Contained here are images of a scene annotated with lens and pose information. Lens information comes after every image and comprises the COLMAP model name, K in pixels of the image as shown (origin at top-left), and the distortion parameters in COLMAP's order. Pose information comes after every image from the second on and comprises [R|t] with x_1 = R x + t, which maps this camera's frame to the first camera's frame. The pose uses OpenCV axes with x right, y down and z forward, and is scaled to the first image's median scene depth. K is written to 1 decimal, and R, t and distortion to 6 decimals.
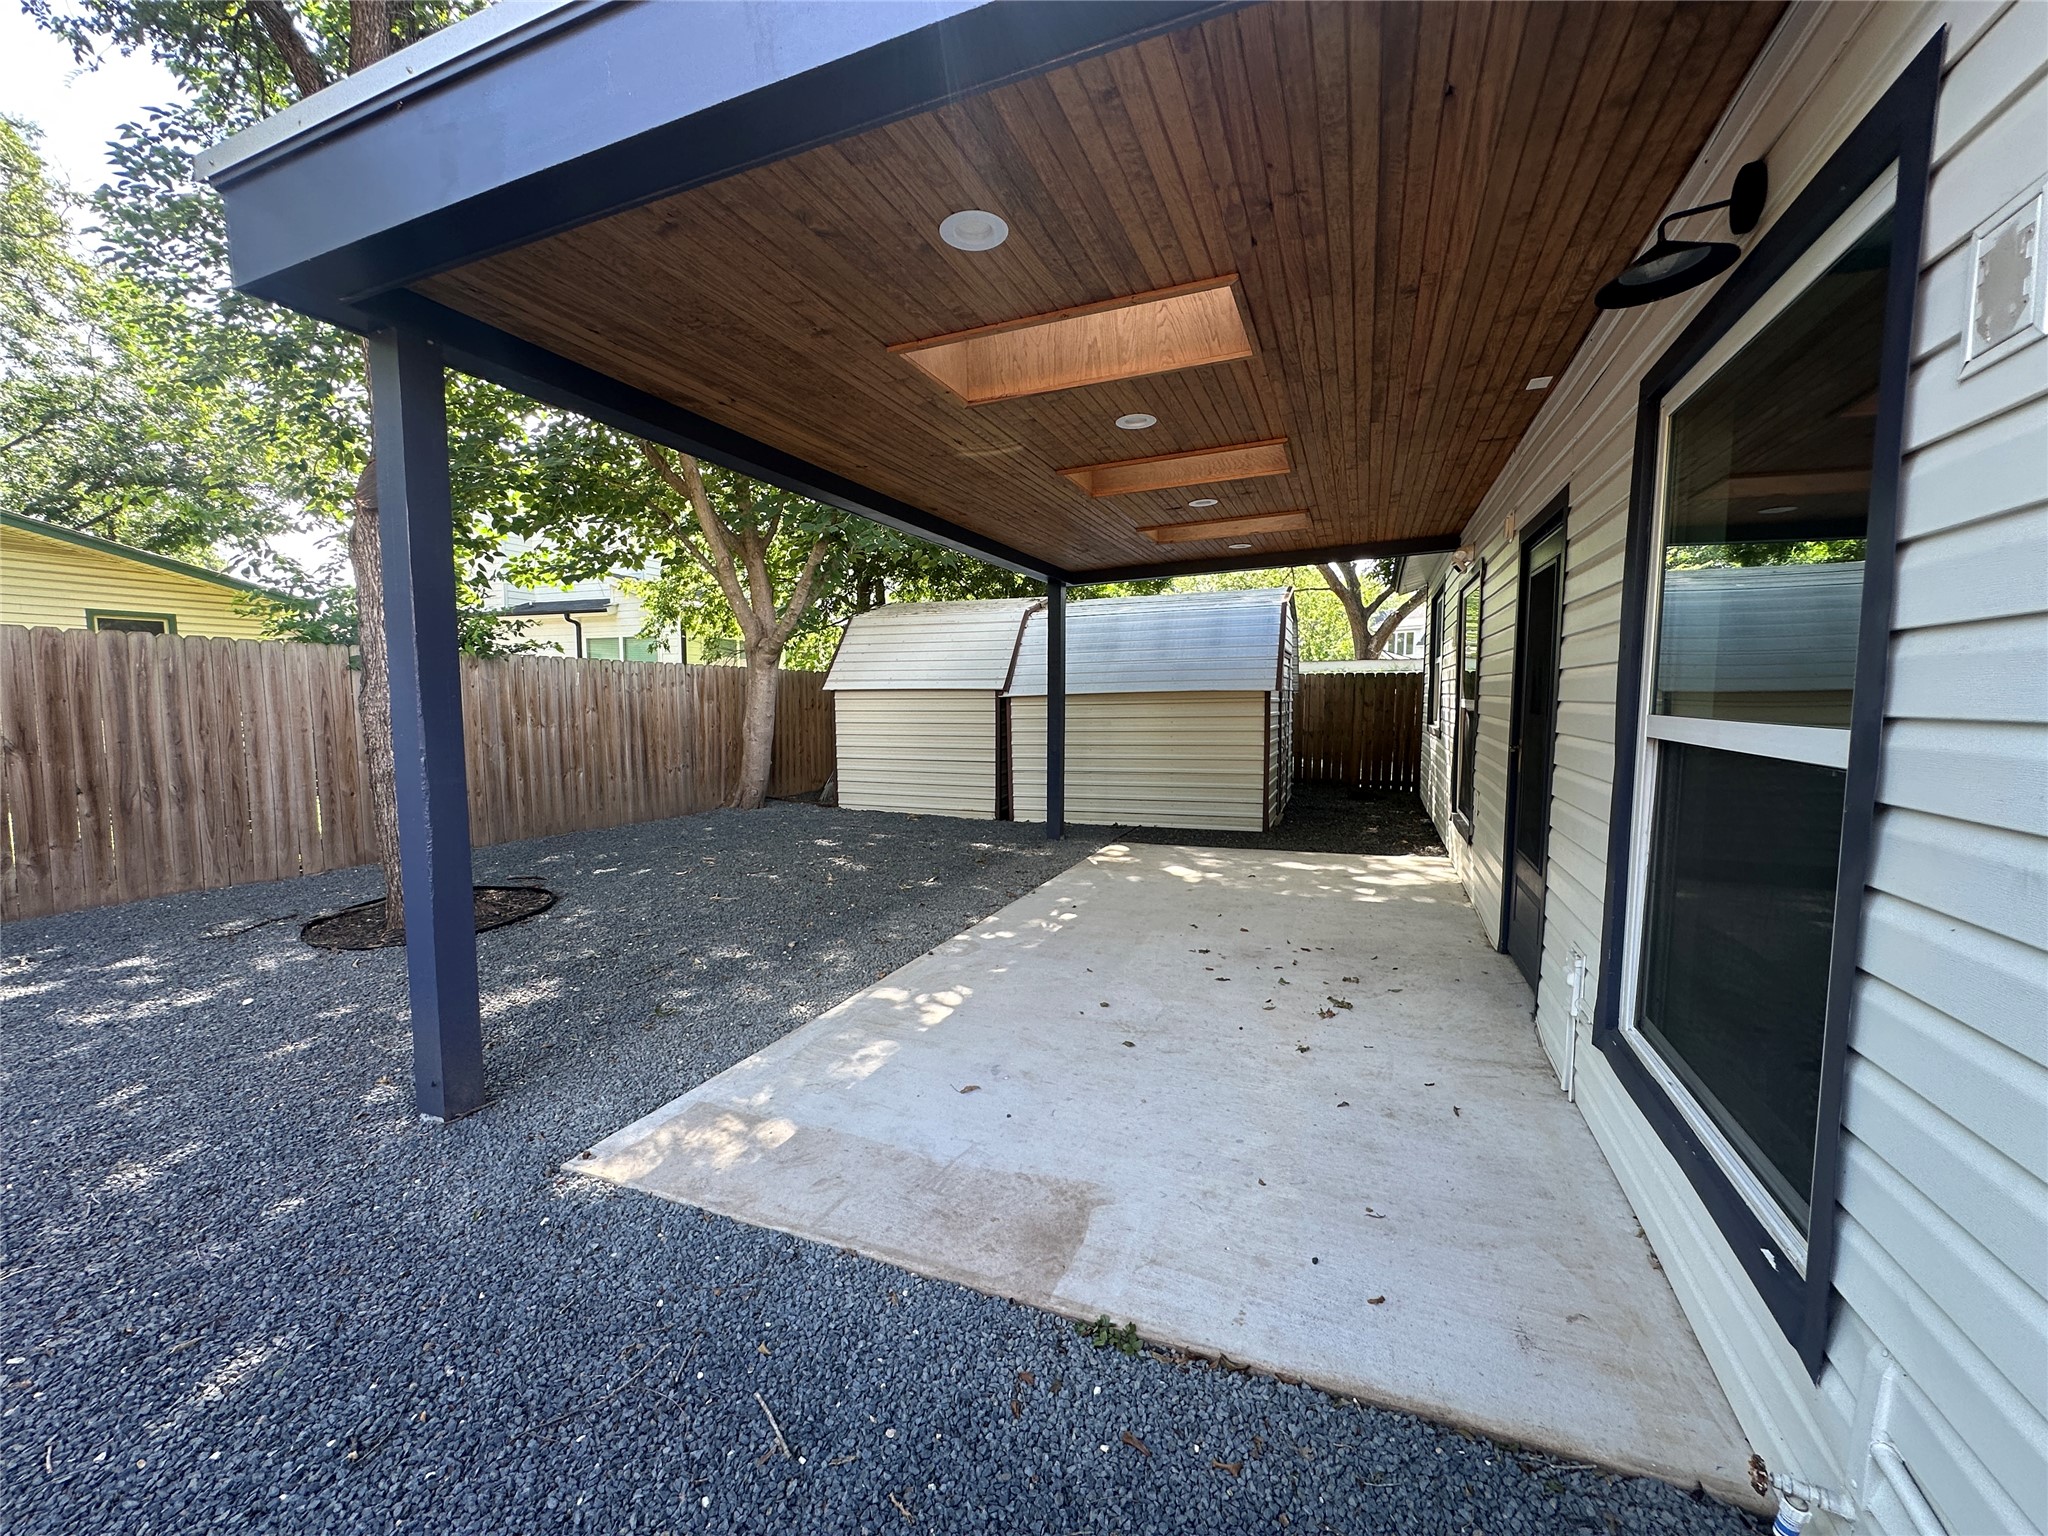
lens RADIAL K [[817.6, 0, 1024.0], [0, 817.6, 768.0], [0, 0, 1]] dist [-0.003836, 0.000367]
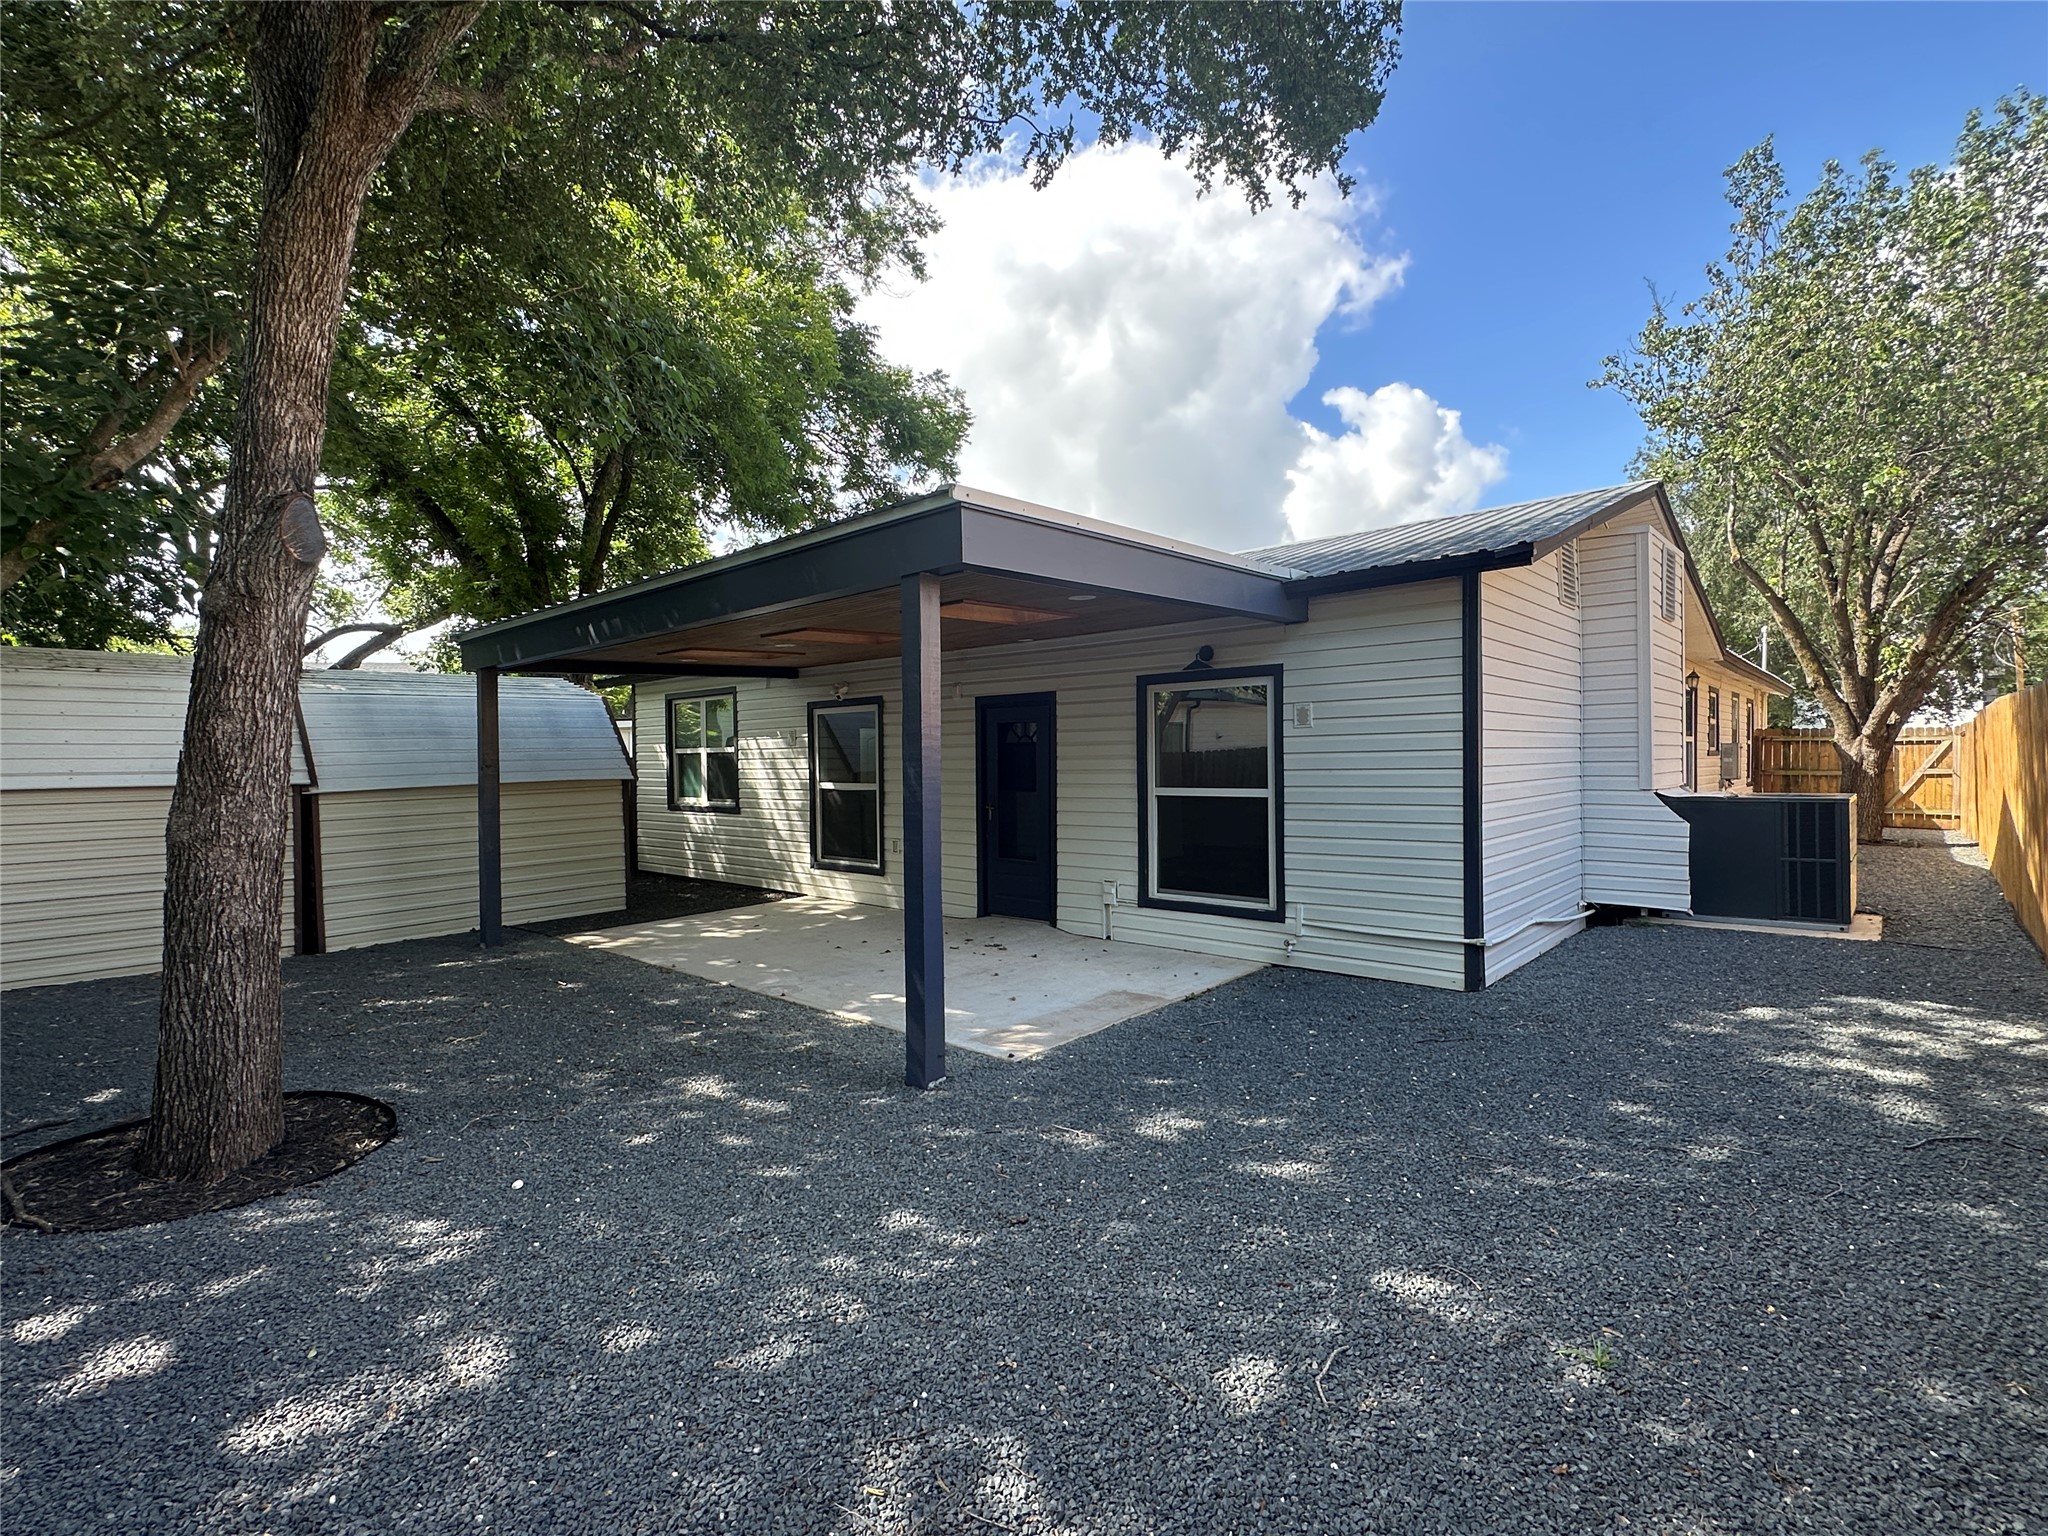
lens RADIAL K [[934.9, 0, 1025.1], [0, 934.9, 765.4], [0, 0, 1]] dist [-0.006160, 0.002023]
pose [[0.333613, -0.006945, 0.942684, -1.683621], [0.095193, 0.995110, -0.026358, -0.067504], [-0.937891, 0.098530, 0.332643, 0.162587]]
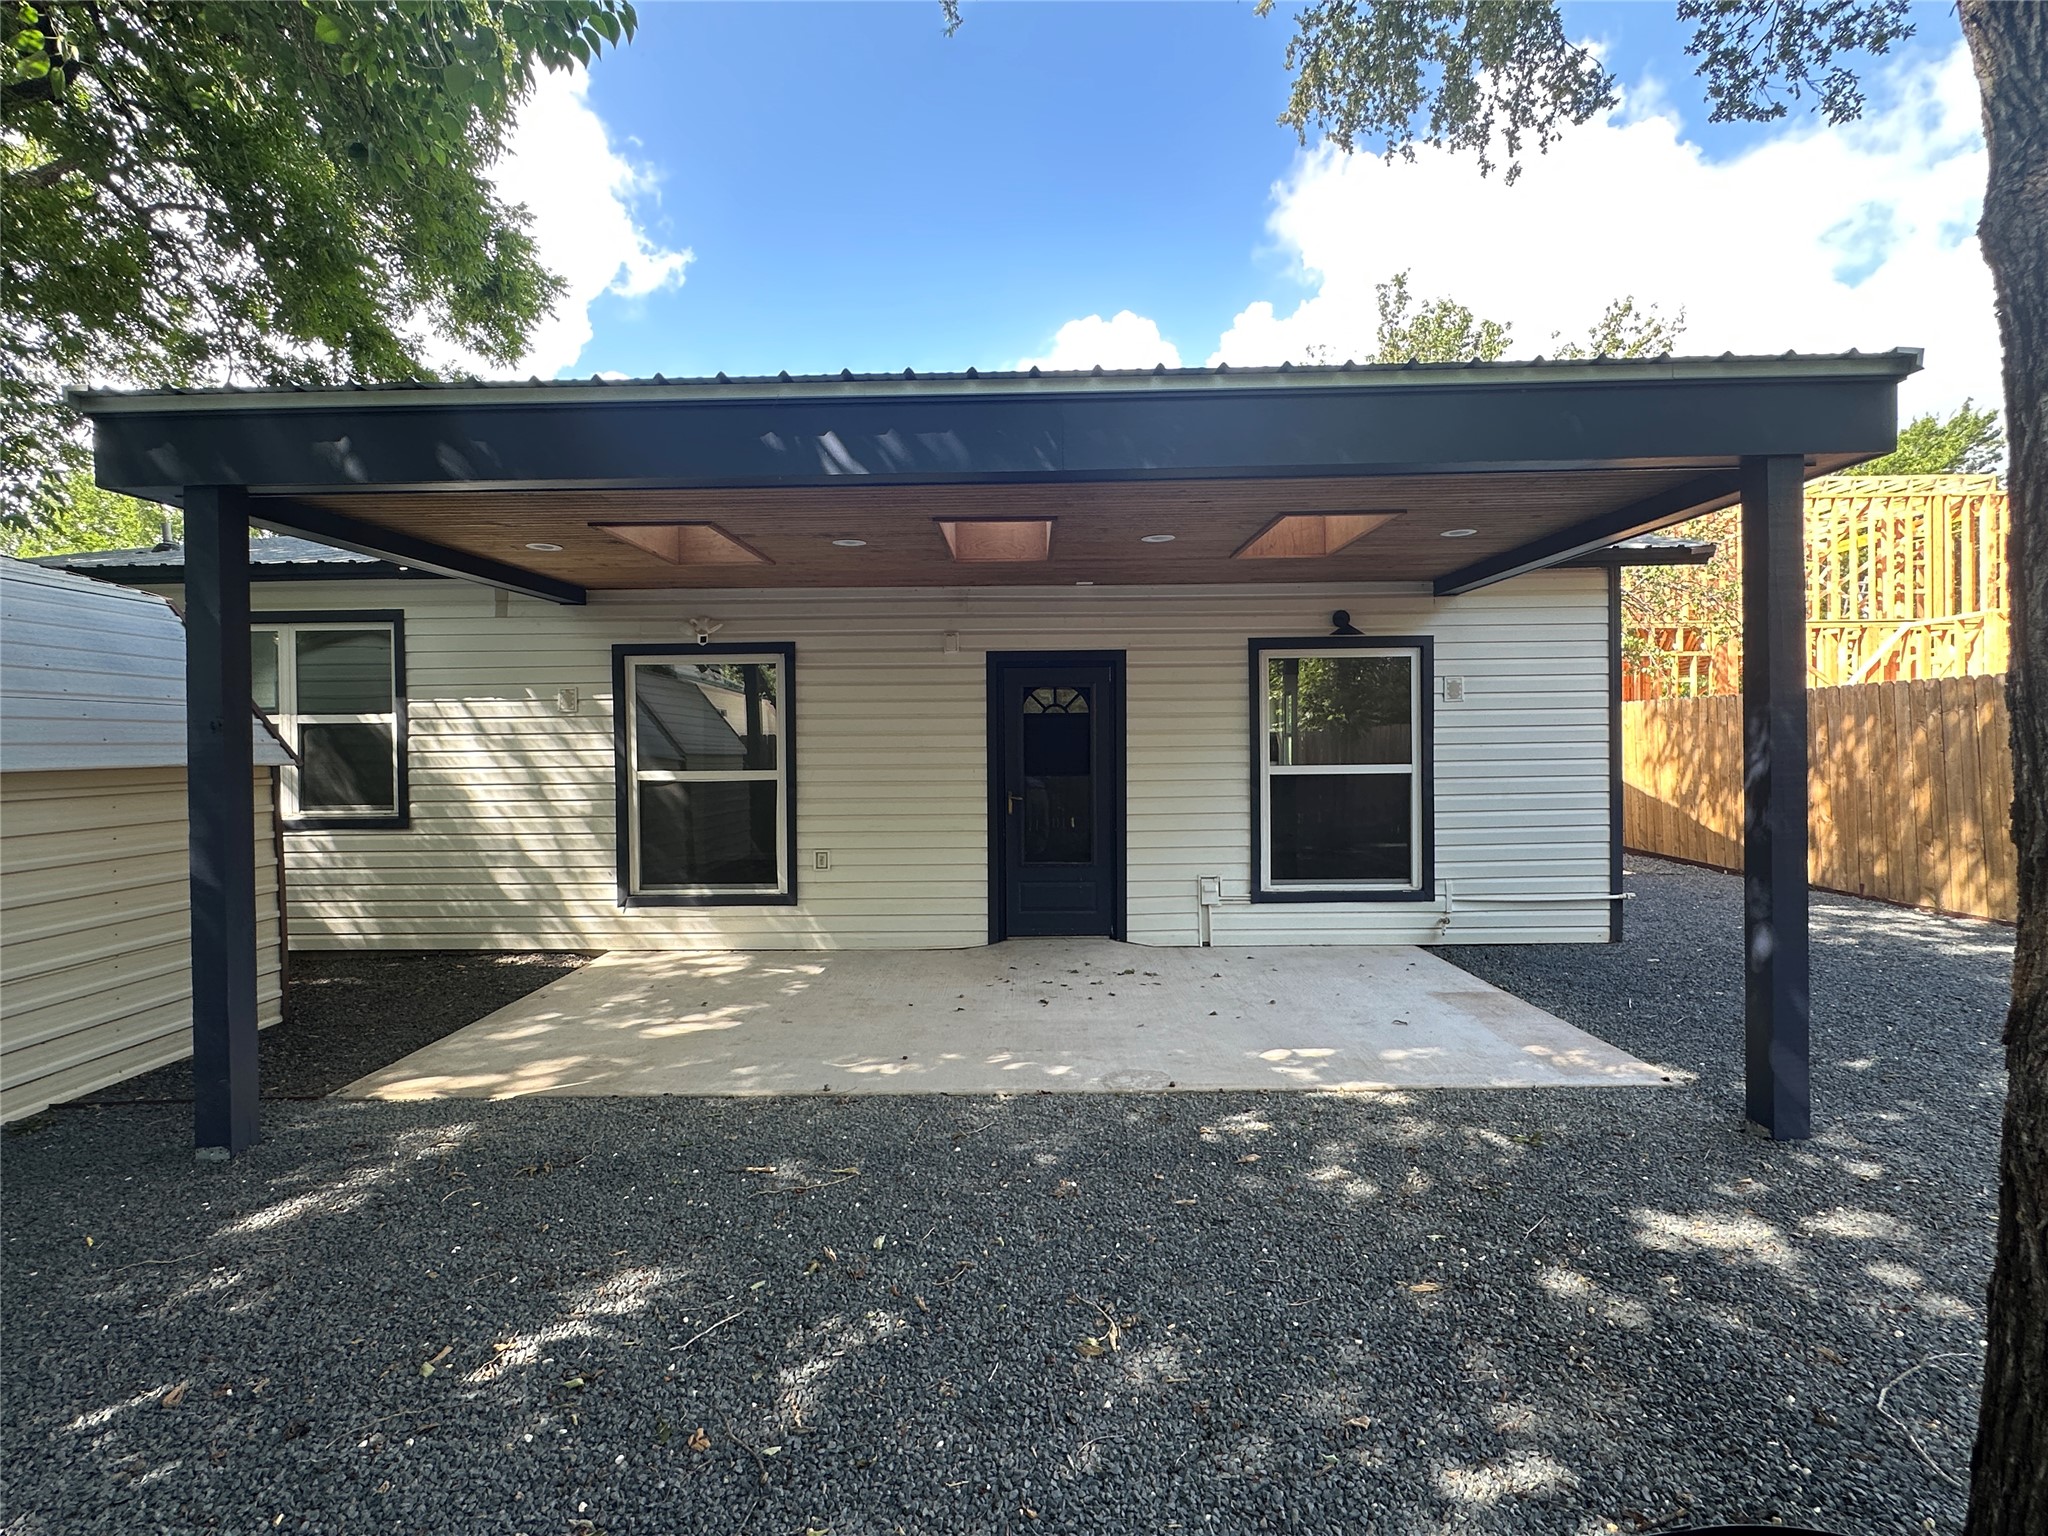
lens RADIAL K [[934.9, 0, 1025.1], [0, 934.9, 765.4], [0, 0, 1]] dist [-0.006160, 0.002023]
pose [[-0.360901, 0.001299, 0.932603, -1.138458], [0.094749, 0.994876, 0.035280, -0.161984], [-0.927779, 0.101096, -0.359175, 1.775821]]
